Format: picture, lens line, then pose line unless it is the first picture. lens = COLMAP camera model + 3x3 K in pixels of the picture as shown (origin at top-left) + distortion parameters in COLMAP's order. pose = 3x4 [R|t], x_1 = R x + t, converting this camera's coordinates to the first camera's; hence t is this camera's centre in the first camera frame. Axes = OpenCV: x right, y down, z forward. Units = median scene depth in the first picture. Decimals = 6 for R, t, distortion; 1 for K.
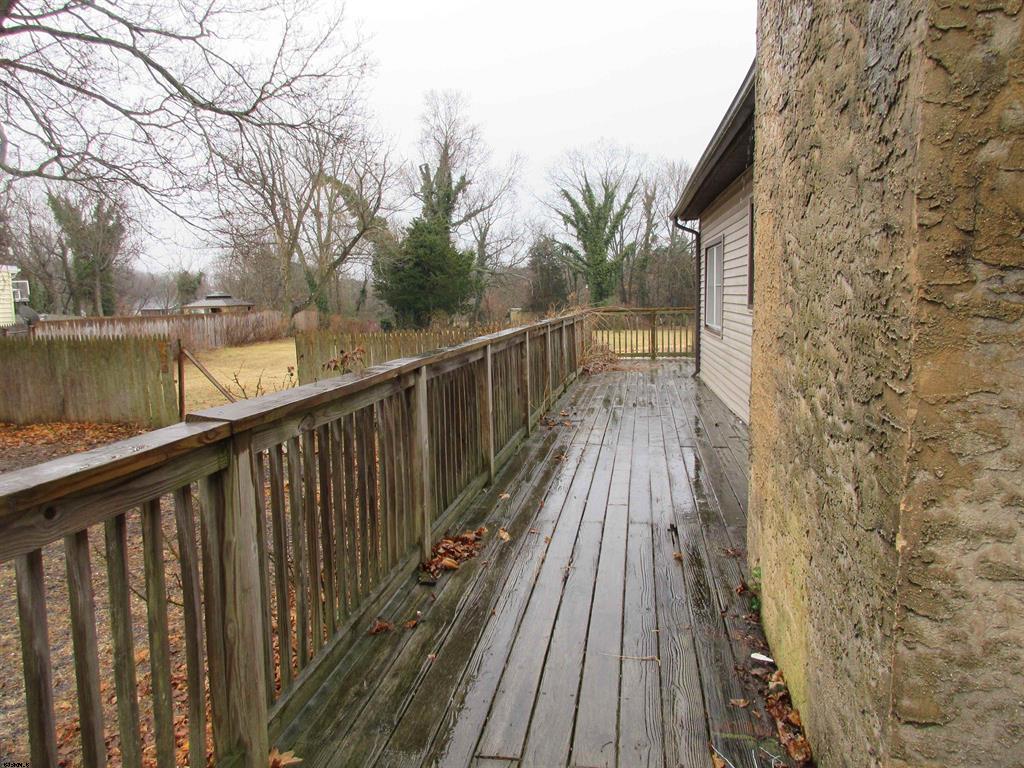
lens RADIAL K [[761.6, 0, 516.6], [0, 761.6, 386.8], [0, 0, 1]] dist [0.007000, 0.009381]
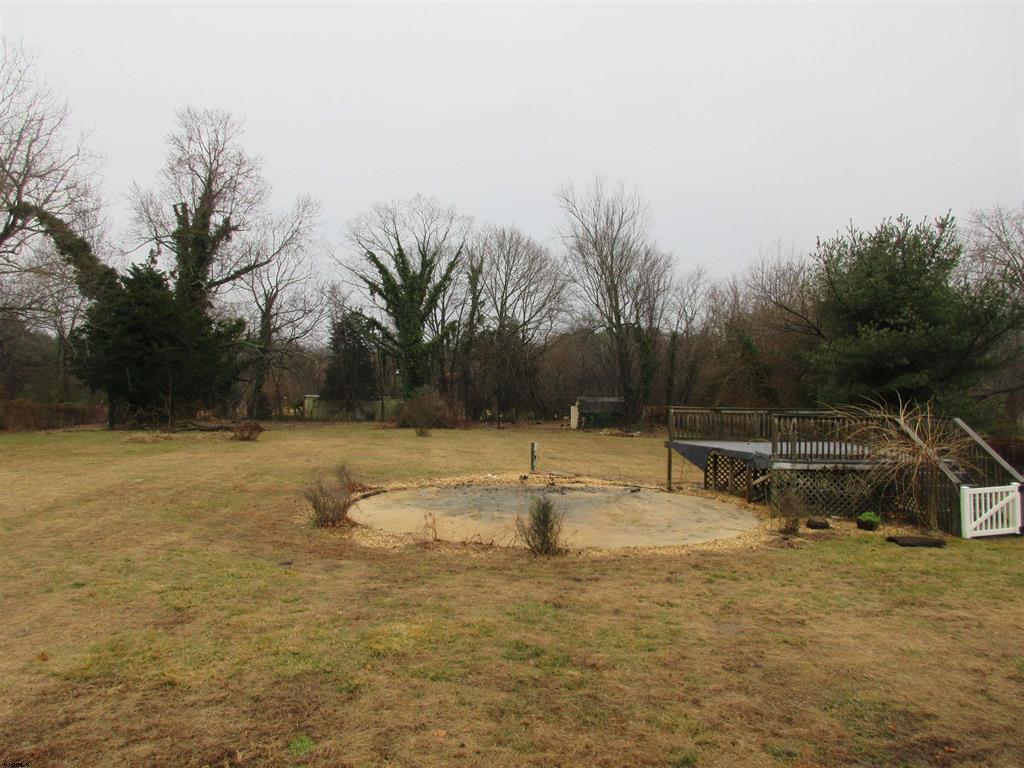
lens RADIAL K [[761.6, 0, 513.5], [0, 761.6, 385.1], [0, 0, 1]] dist [0.007000, 0.009381]
pose [[0.975599, 0.027290, 0.217857, 0.036585], [-0.002017, 0.993318, -0.115393, -0.024613], [-0.219550, 0.112138, 0.969135, 0.193227]]
